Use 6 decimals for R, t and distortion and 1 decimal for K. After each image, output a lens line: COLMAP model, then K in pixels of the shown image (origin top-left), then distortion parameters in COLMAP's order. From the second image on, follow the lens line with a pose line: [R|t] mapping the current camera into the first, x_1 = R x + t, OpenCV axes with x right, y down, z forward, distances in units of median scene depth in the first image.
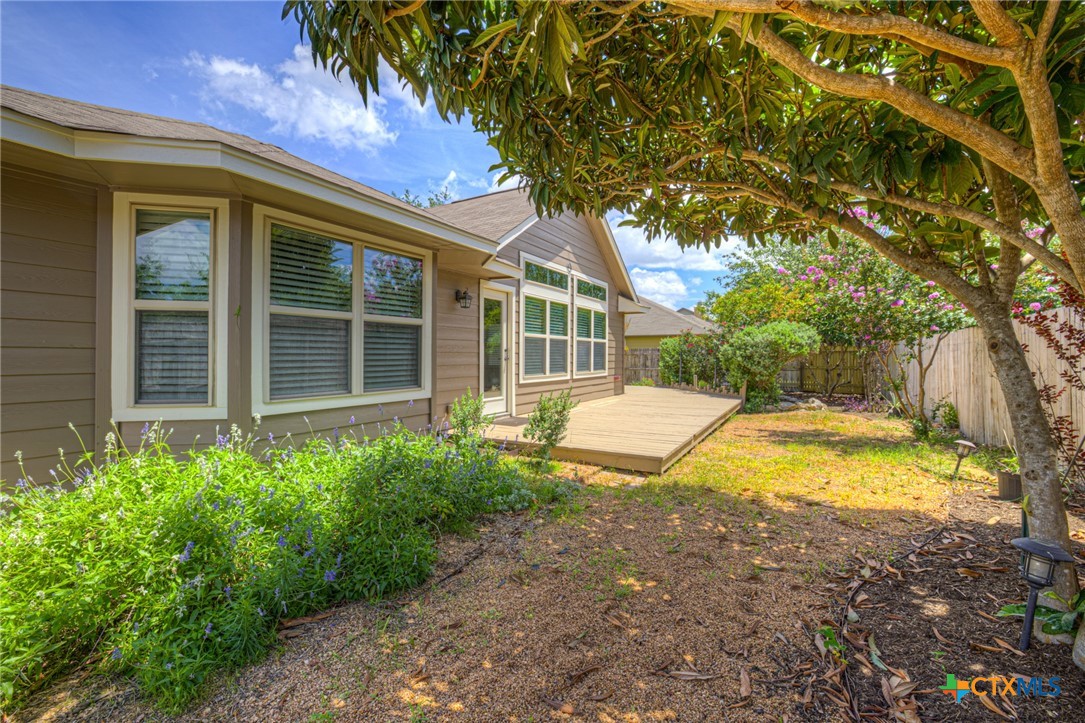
lens RADIAL K [[463.8, 0, 516.5], [0, 463.8, 359.5], [0, 0, 1]] dist [-0.053962, 0.016769]
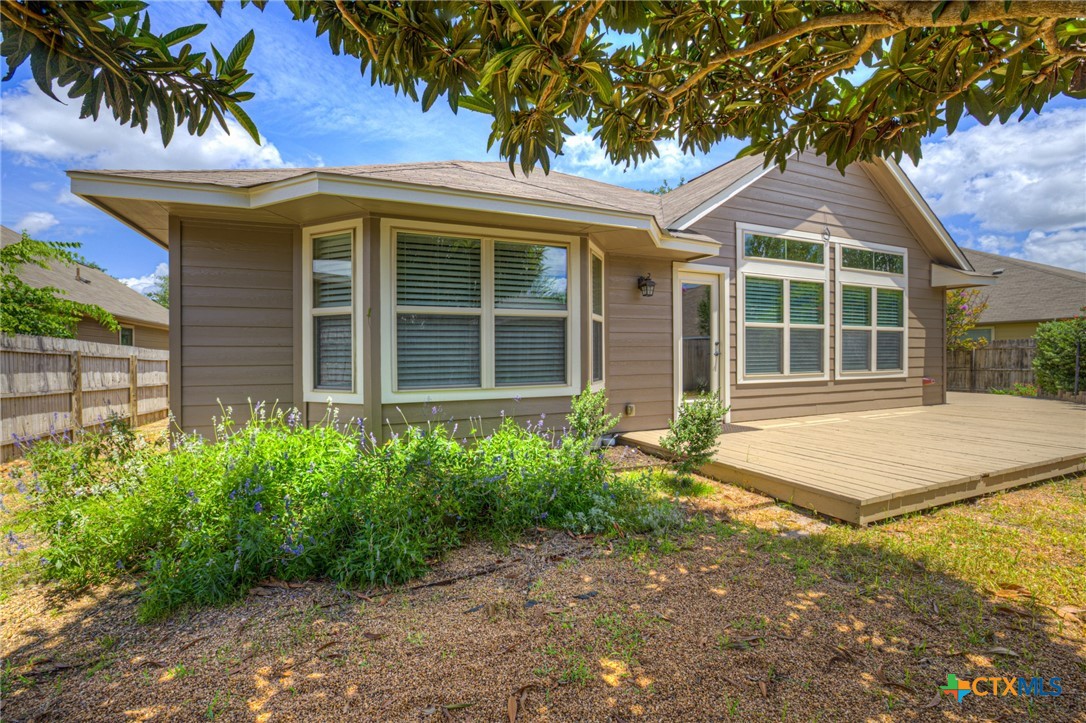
lens RADIAL K [[464.2, 0, 517.0], [0, 464.2, 359.5], [0, 0, 1]] dist [-0.053962, 0.016769]
pose [[0.807078, -0.003172, -0.590436, 0.281784], [0.003830, 0.999993, -0.000137, 0.011822], [0.590432, -0.002151, 0.807084, 0.189930]]
